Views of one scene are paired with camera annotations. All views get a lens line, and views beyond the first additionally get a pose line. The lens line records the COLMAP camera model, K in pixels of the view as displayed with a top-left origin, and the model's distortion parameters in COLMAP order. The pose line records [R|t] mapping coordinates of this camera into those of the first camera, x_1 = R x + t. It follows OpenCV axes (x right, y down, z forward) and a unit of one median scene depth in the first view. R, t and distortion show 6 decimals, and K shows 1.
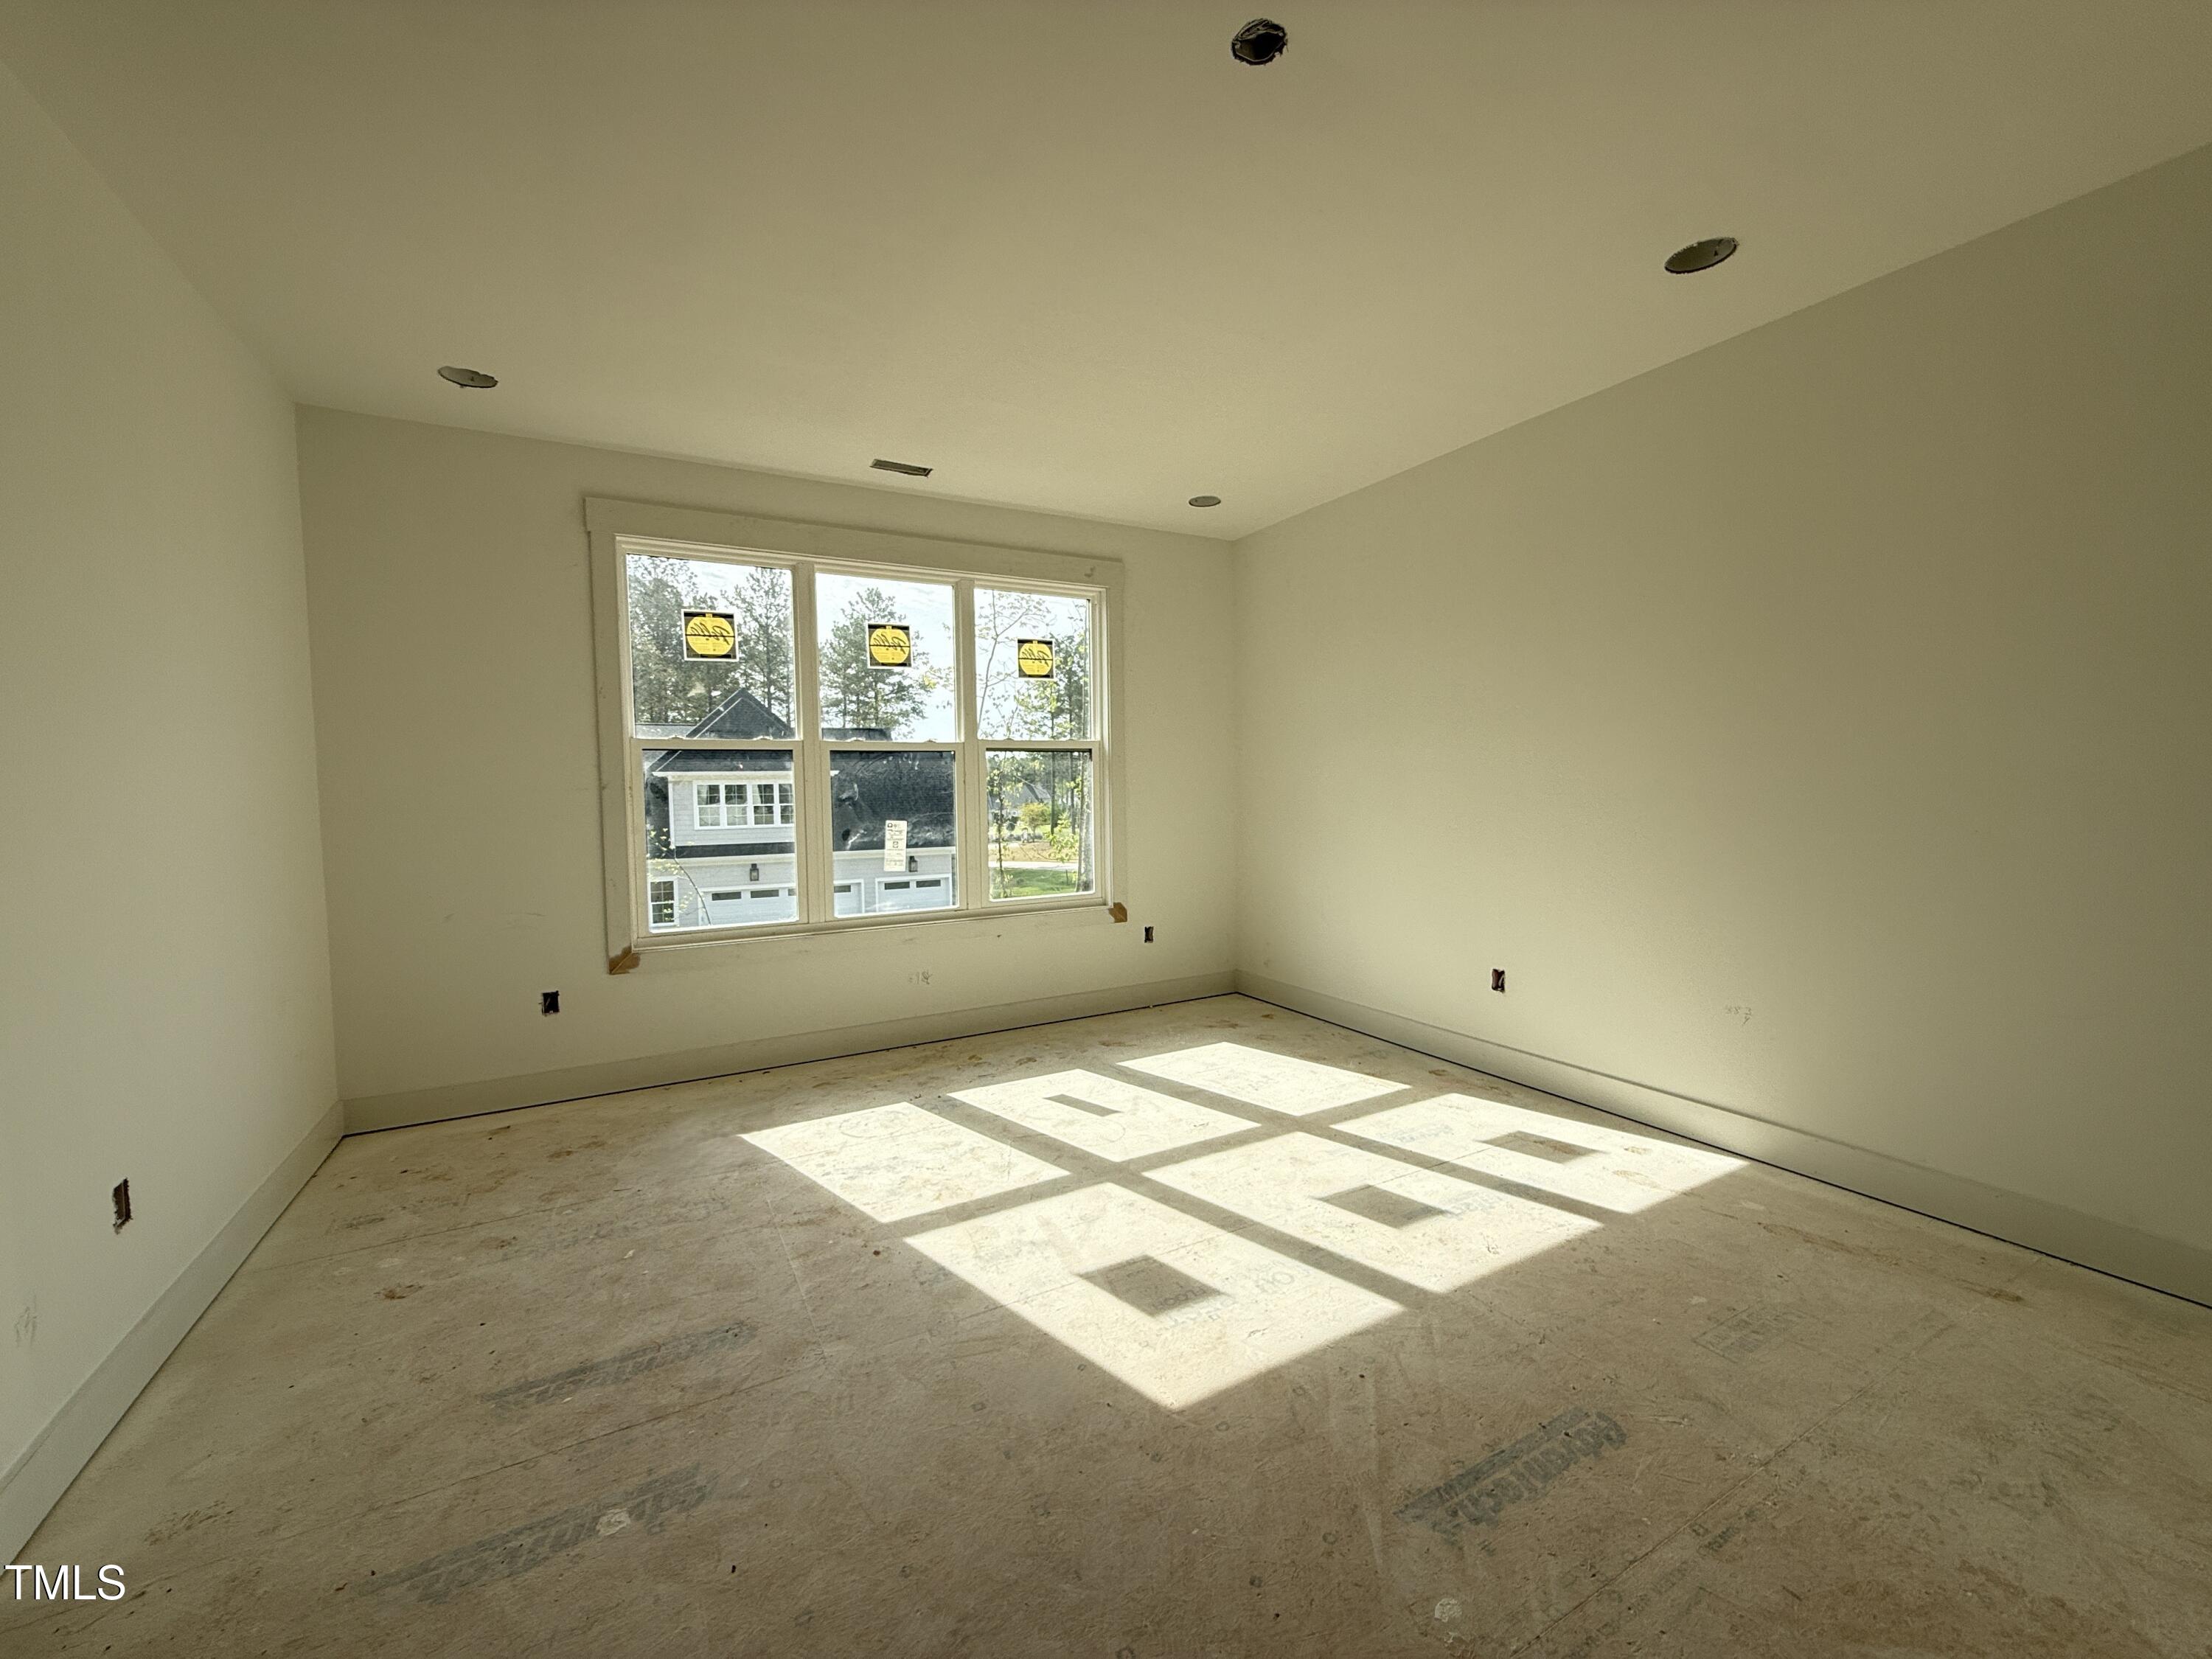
lens RADIAL K [[882.9, 0, 1099.9], [0, 882.9, 825.6], [0, 0, 1]] dist [-0.001600, 0.000120]
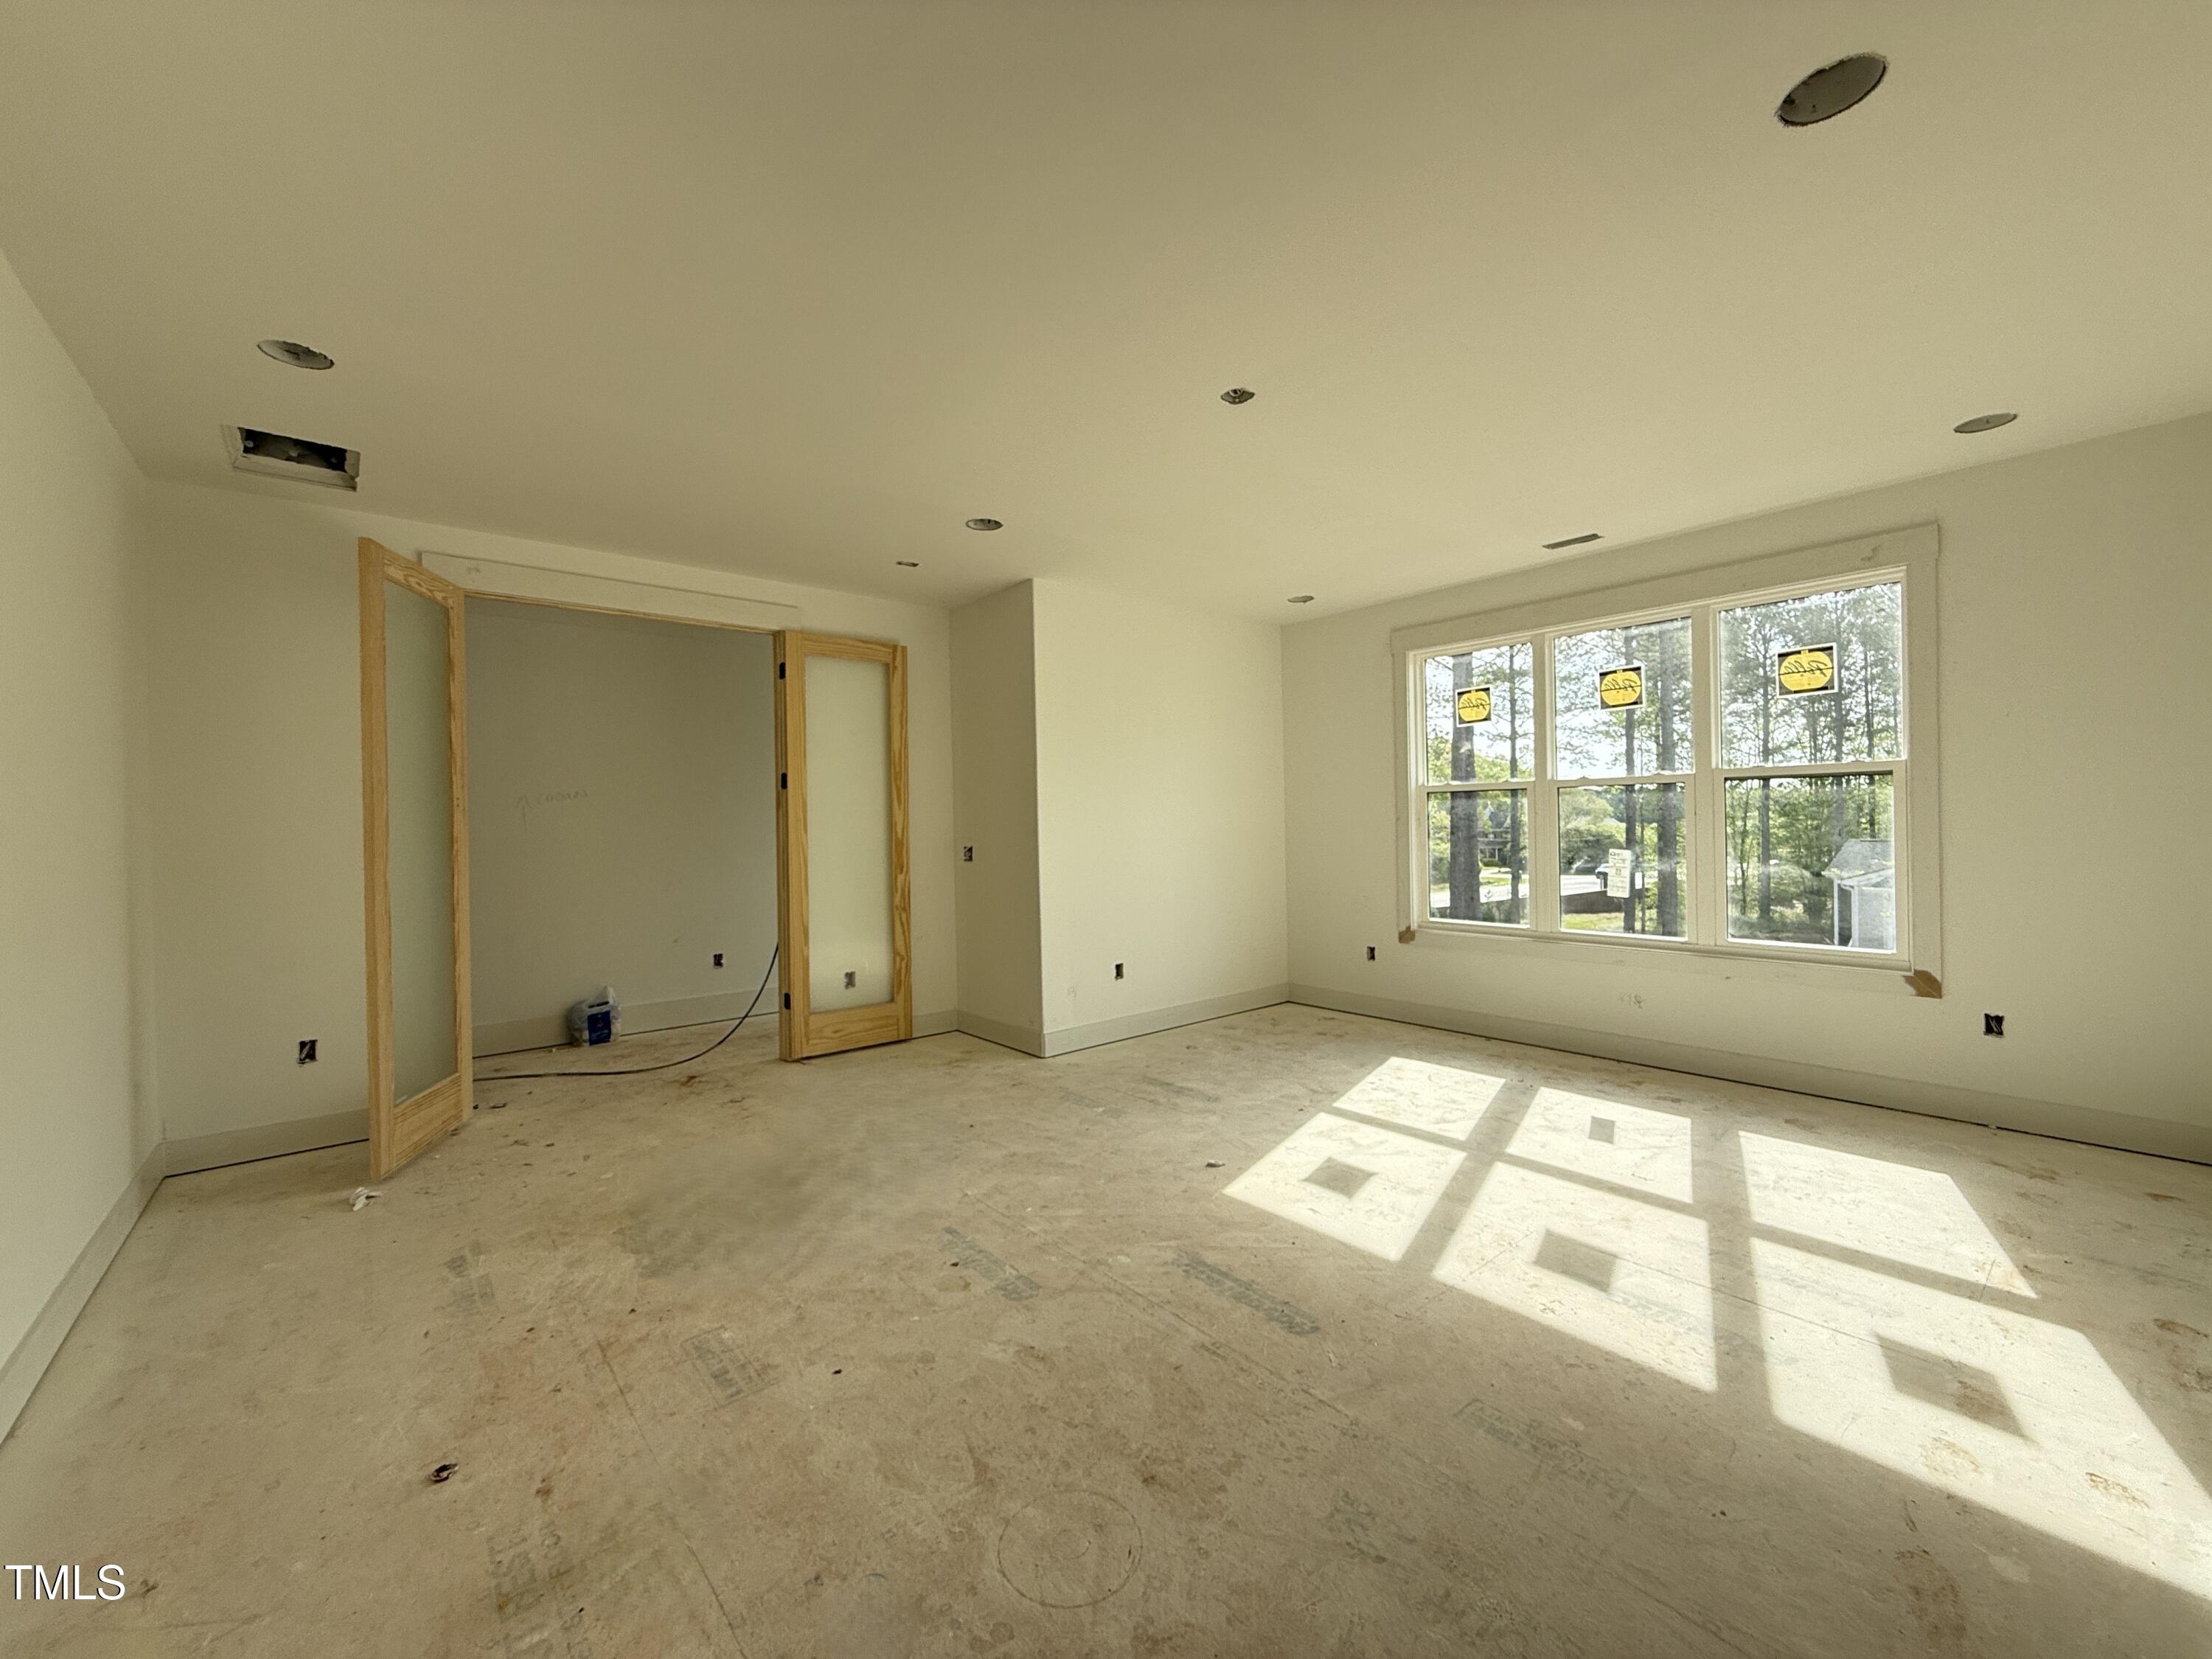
lens RADIAL K [[882.9, 0, 1099.9], [0, 882.9, 825.6], [0, 0, 1]] dist [-0.001600, 0.000120]
pose [[0.185505, 0.014440, -0.982537, 0.958569], [-0.030744, 0.999488, 0.008885, -0.034095], [0.982162, 0.028559, 0.185854, 0.235498]]
